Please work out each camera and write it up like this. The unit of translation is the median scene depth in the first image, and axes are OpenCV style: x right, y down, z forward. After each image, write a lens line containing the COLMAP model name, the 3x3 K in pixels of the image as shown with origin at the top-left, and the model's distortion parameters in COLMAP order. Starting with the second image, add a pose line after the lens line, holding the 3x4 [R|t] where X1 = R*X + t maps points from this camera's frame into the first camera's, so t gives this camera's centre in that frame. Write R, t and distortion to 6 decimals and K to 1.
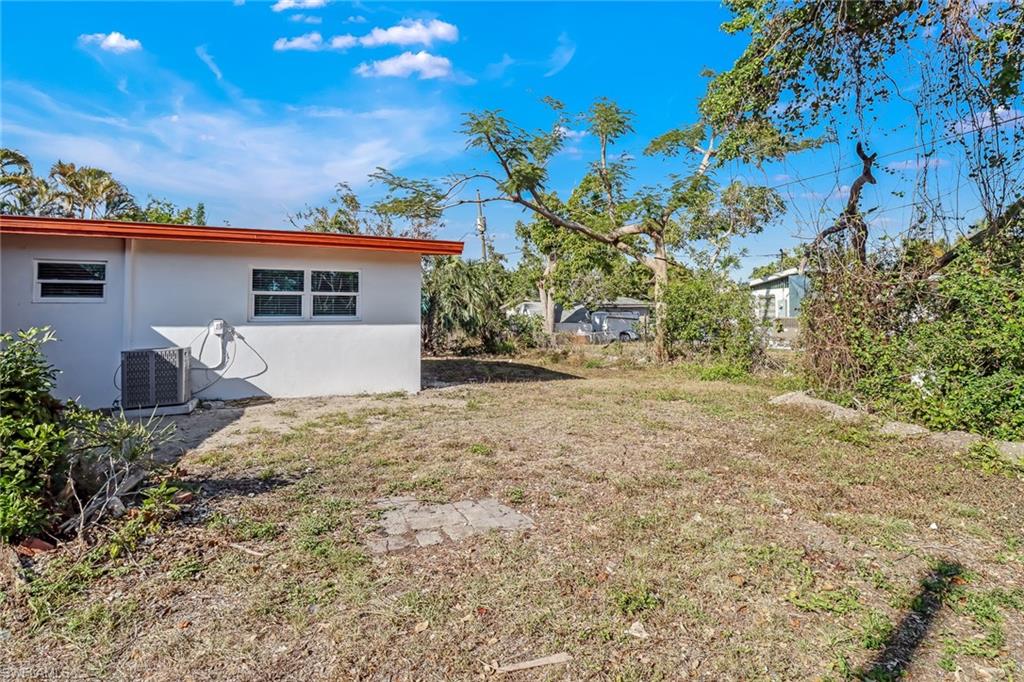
lens RADIAL K [[502.4, 0, 511.8], [0, 502.4, 324.0], [0, 0, 1]] dist [0.001327, -0.014382]
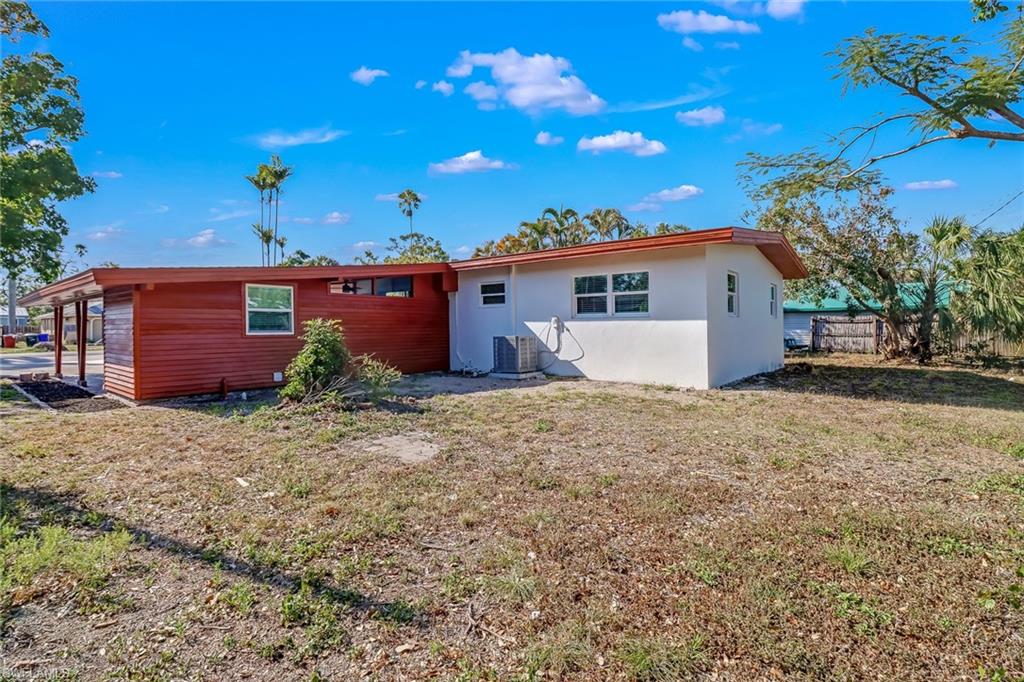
lens RADIAL K [[502.4, 0, 511.8], [0, 502.4, 324.0], [0, 0, 1]] dist [0.001327, -0.014382]
pose [[0.413869, 0.007199, -0.910308, 0.603914], [0.001942, 0.999959, 0.008791, -0.000960], [0.910334, -0.005406, 0.413838, 0.303681]]
